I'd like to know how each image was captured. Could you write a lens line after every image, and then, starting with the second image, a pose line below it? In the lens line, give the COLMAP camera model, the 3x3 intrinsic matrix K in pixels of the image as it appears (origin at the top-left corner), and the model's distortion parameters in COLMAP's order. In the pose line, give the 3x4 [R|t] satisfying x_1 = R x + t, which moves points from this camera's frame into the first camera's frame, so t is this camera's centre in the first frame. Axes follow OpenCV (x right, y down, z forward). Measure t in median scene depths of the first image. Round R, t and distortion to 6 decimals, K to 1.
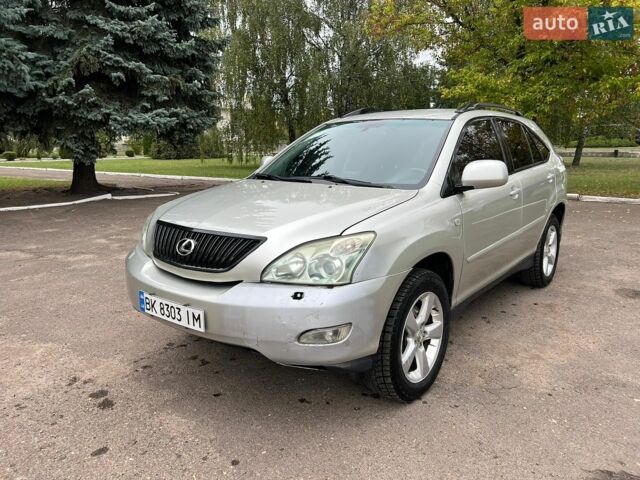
lens RADIAL K [[480.1, 0, 321.6], [0, 480.1, 229.8], [0, 0, 1]] dist [0.041965, -0.047127]
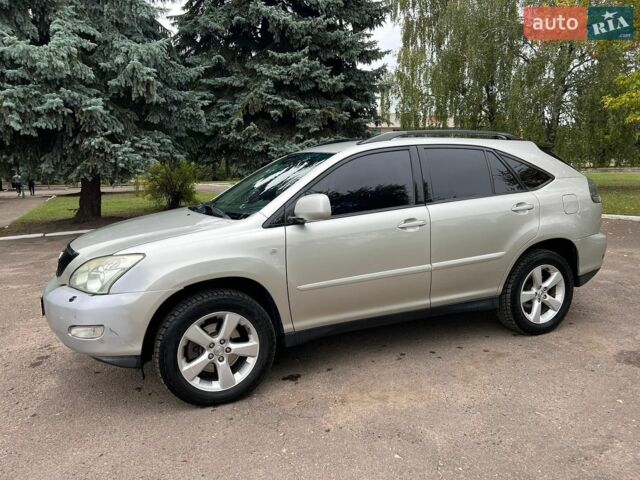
lens RADIAL K [[480.1, 0, 322.5], [0, 480.1, 237.0], [0, 0, 1]] dist [0.041965, -0.047127]
pose [[0.887501, 0.046338, -0.458469, 0.231090], [-0.058156, 0.998239, -0.011684, -0.011079], [0.457121, 0.037032, 0.888633, 0.026492]]
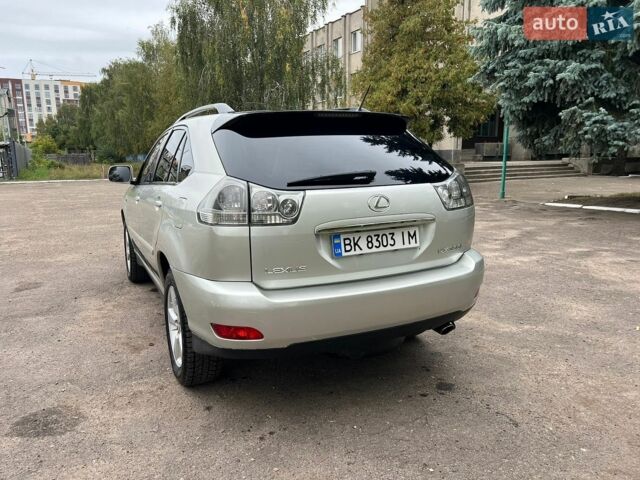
lens RADIAL K [[480.1, 0, 316.1], [0, 480.1, 244.2], [0, 0, 1]] dist [0.041965, -0.047127]
pose [[-0.420425, 0.180055, -0.889282, 0.421769], [-0.144217, 0.954390, 0.261420, -0.112752], [0.895793, 0.238157, -0.375282, 0.619203]]
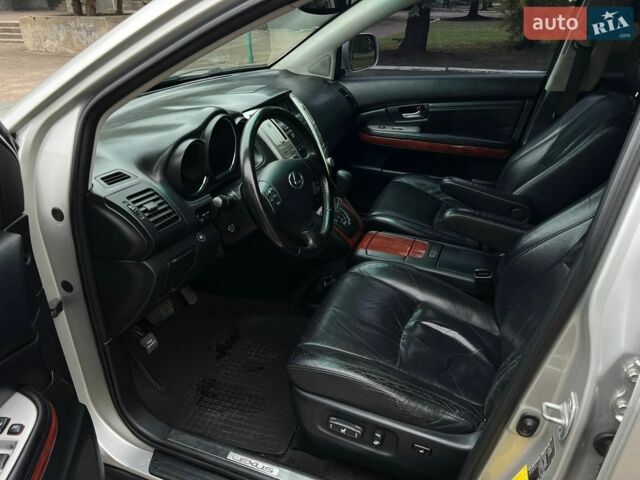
lens RADIAL K [[480.1, 0, 317.1], [0, 480.1, 237.5], [0, 0, 1]] dist [0.041965, -0.047127]
pose [[0.301825, 0.433088, -0.849315, 0.169126], [-0.169428, 0.901048, 0.399258, -0.062001], [0.938188, 0.023391, 0.345336, 0.302852]]
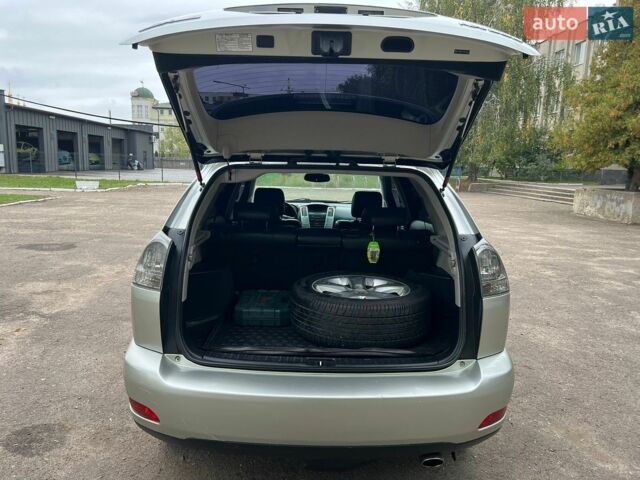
lens RADIAL K [[480.1, 0, 318.7], [0, 480.1, 237.9], [0, 0, 1]] dist [0.041965, -0.047127]
pose [[-0.771805, 0.084829, -0.630175, 0.314568], [-0.134233, 0.946990, 0.291877, -0.143514], [0.621529, 0.309863, -0.719504, 0.677584]]
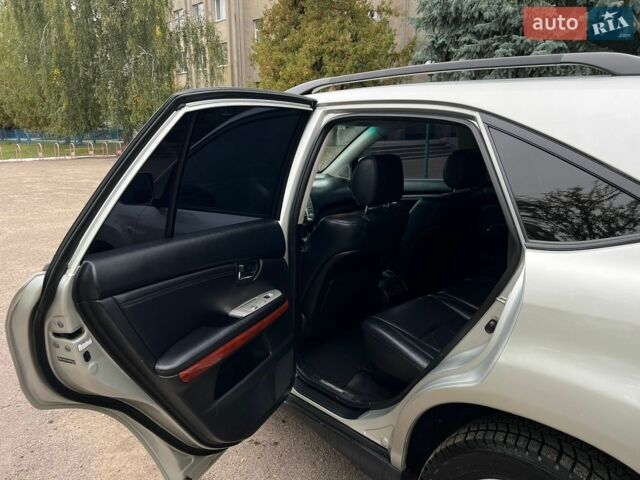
lens RADIAL K [[480.1, 0, 316.6], [0, 480.1, 240.7], [0, 0, 1]] dist [0.041965, -0.047127]
pose [[-0.128473, 0.233321, -0.963875, 0.315345], [-0.166006, 0.953156, 0.252853, -0.083564], [0.977720, 0.192494, -0.083722, 0.390844]]
